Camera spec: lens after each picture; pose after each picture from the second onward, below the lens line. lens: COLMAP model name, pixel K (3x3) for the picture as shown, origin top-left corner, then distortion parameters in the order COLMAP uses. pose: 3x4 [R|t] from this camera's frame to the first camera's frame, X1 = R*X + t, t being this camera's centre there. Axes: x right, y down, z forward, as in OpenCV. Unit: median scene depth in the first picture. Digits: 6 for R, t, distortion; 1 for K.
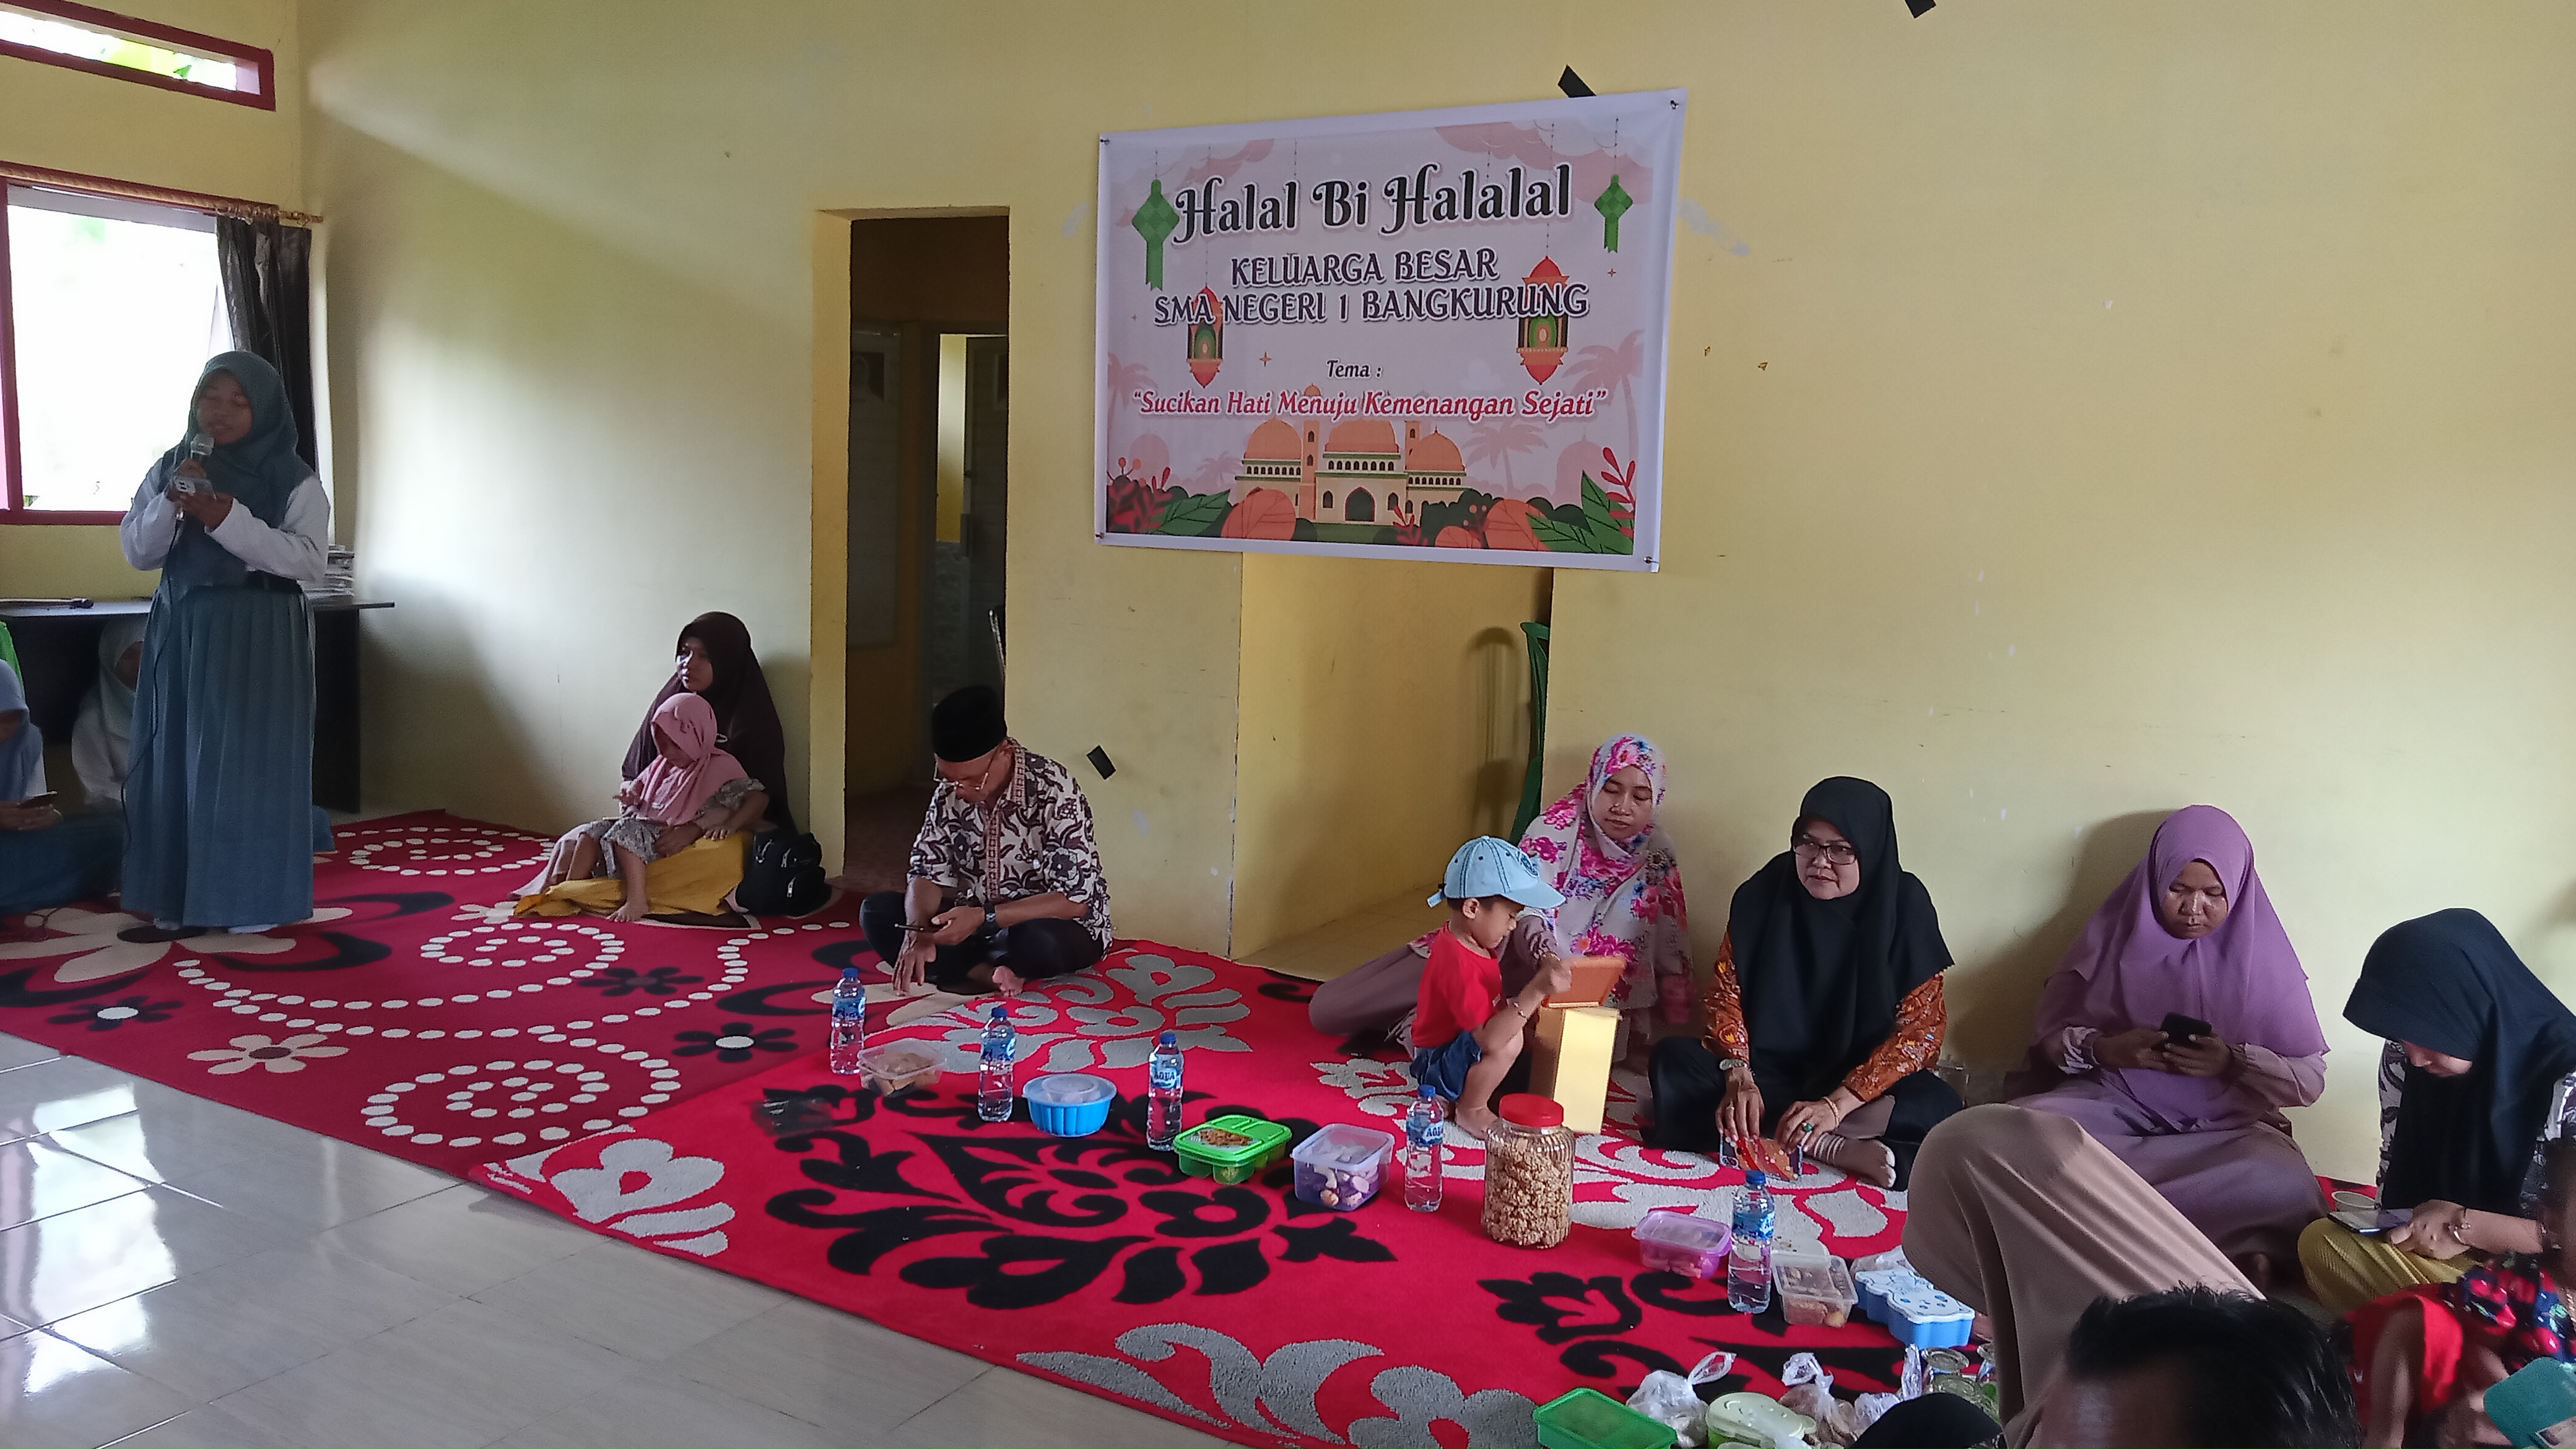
lens RADIAL K [[1953.3, 0, 1296.3], [0, 1953.3, 698.1], [0, 0, 1]] dist [-0.045646, -0.009617]
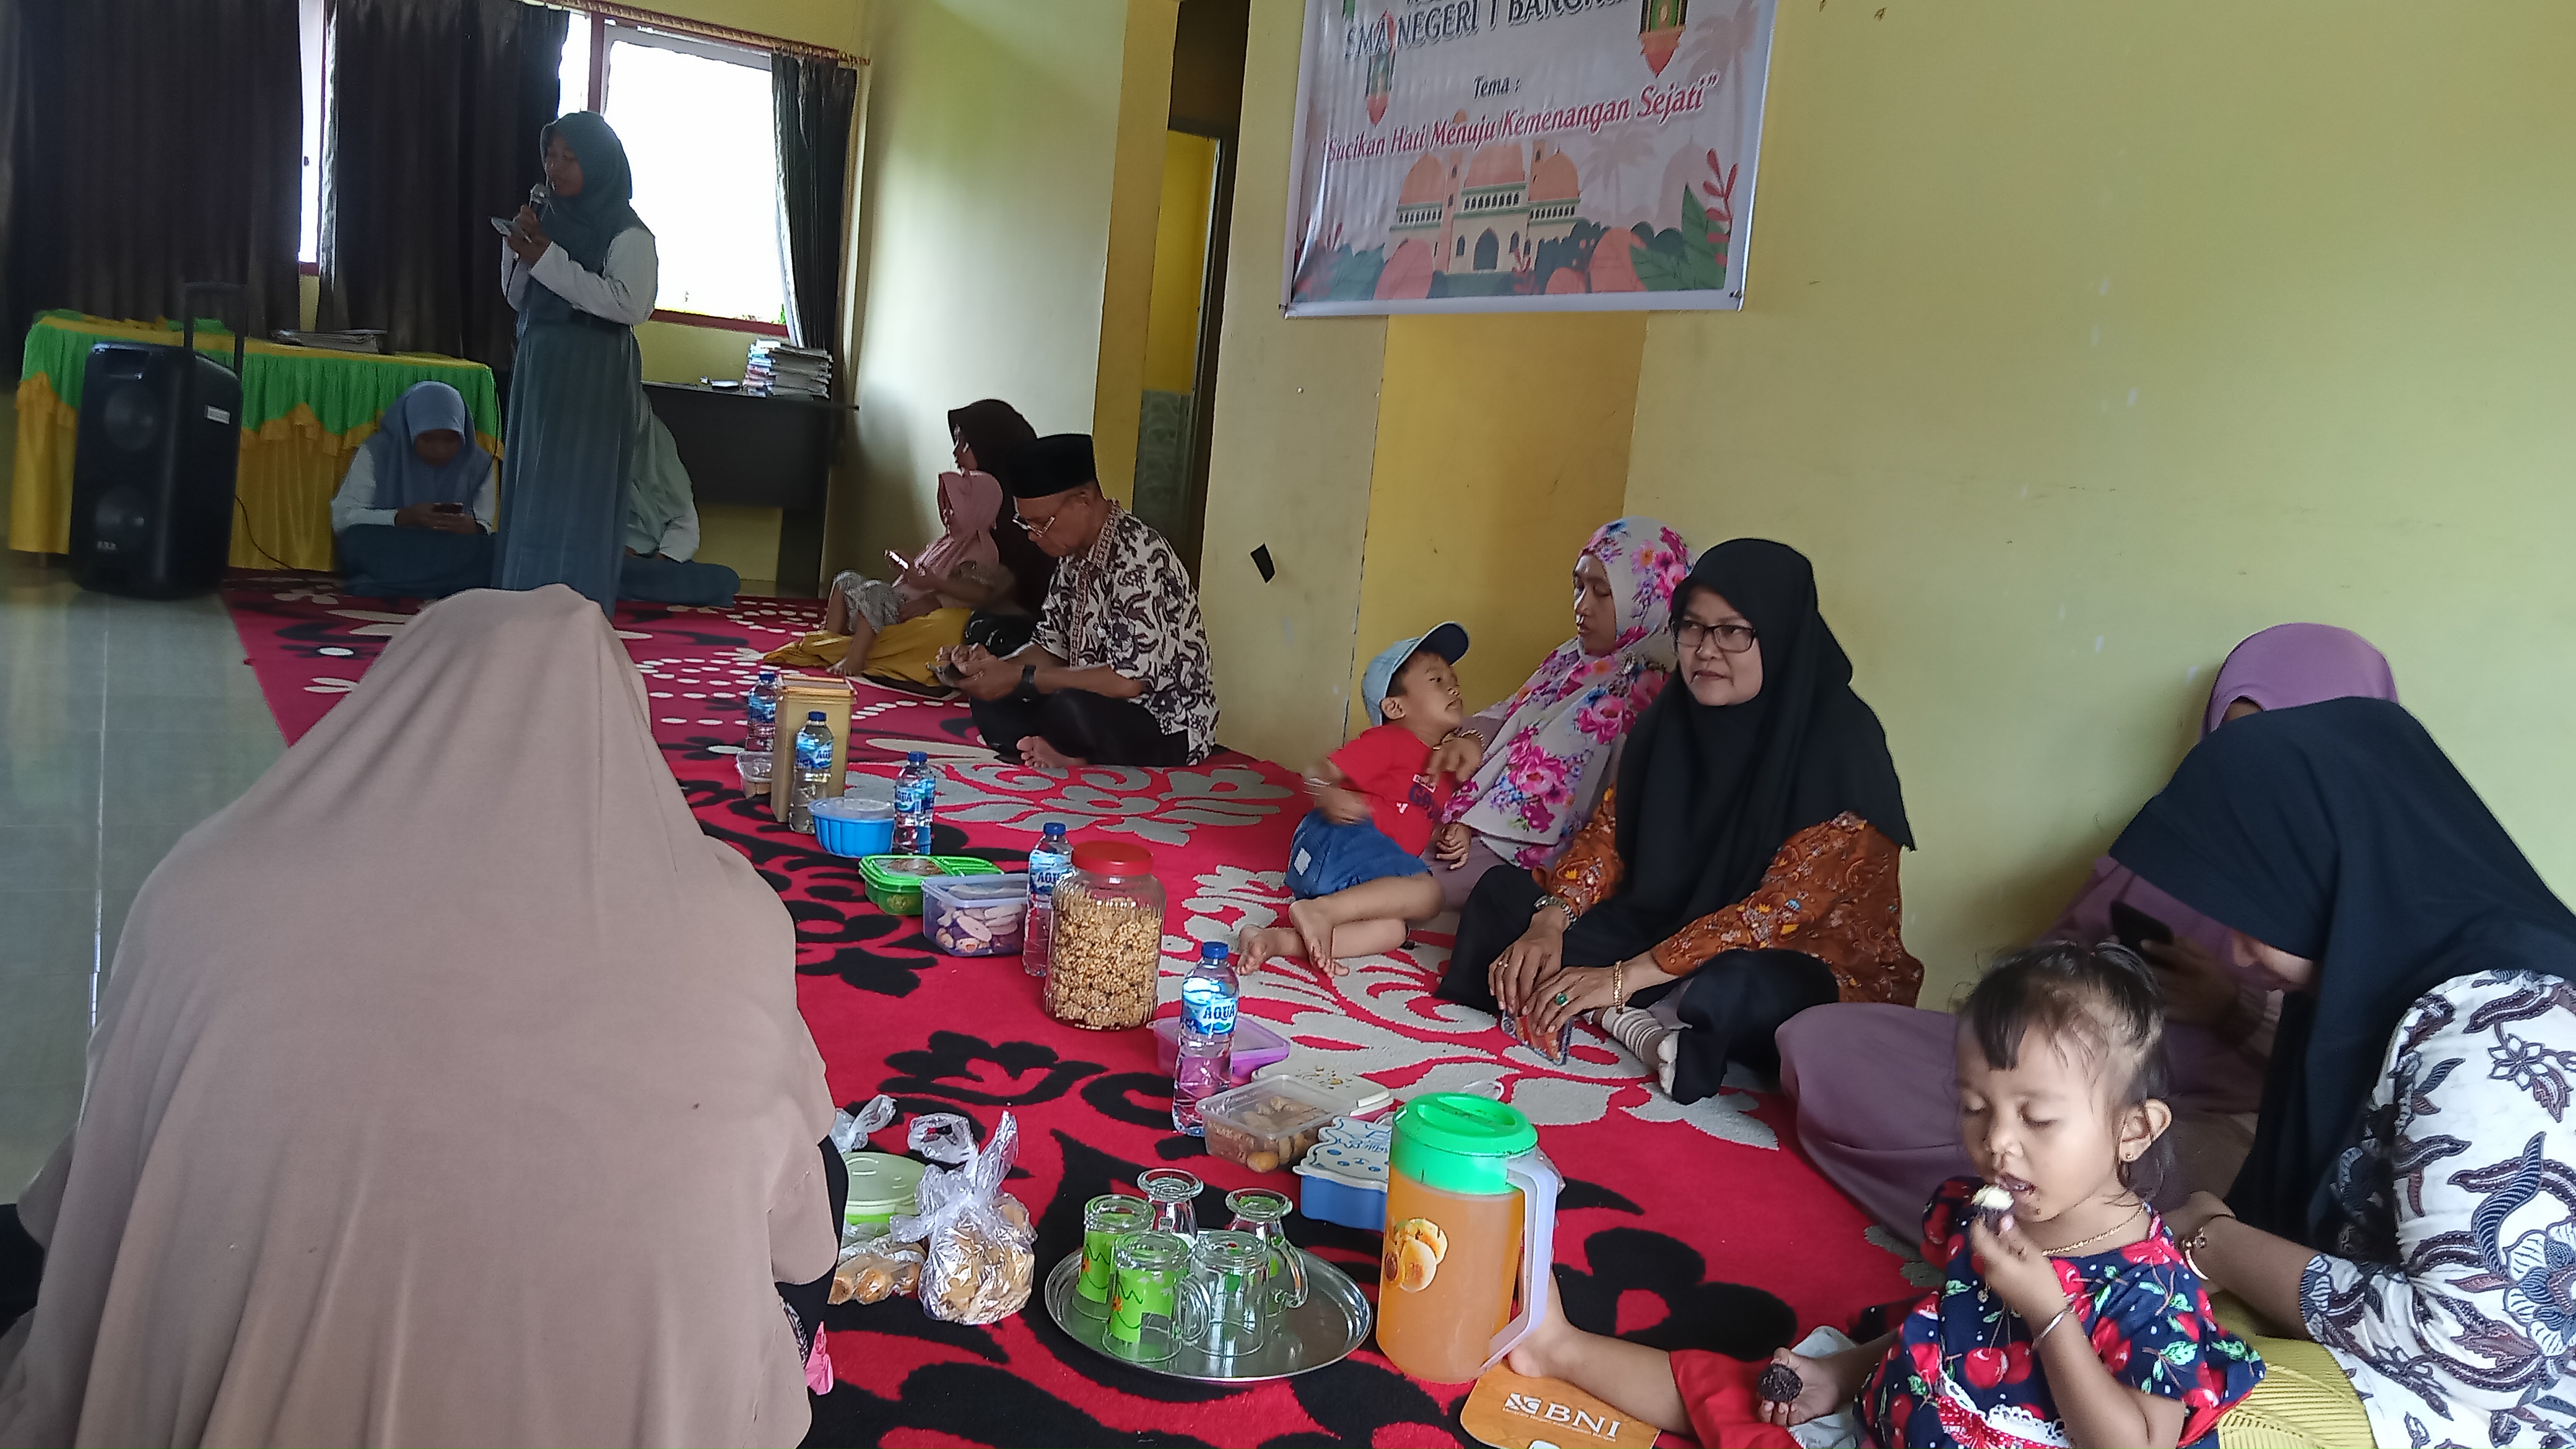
lens RADIAL K [[1953.3, 0, 1281.5], [0, 1953.3, 746.4], [0, 0, 1]] dist [-0.045646, -0.009617]
pose [[0.869475, 0.129074, -0.476815, 0.391488], [-0.126735, 0.991238, 0.037226, 0.093462], [0.477442, 0.028062, 0.878215, 0.247353]]
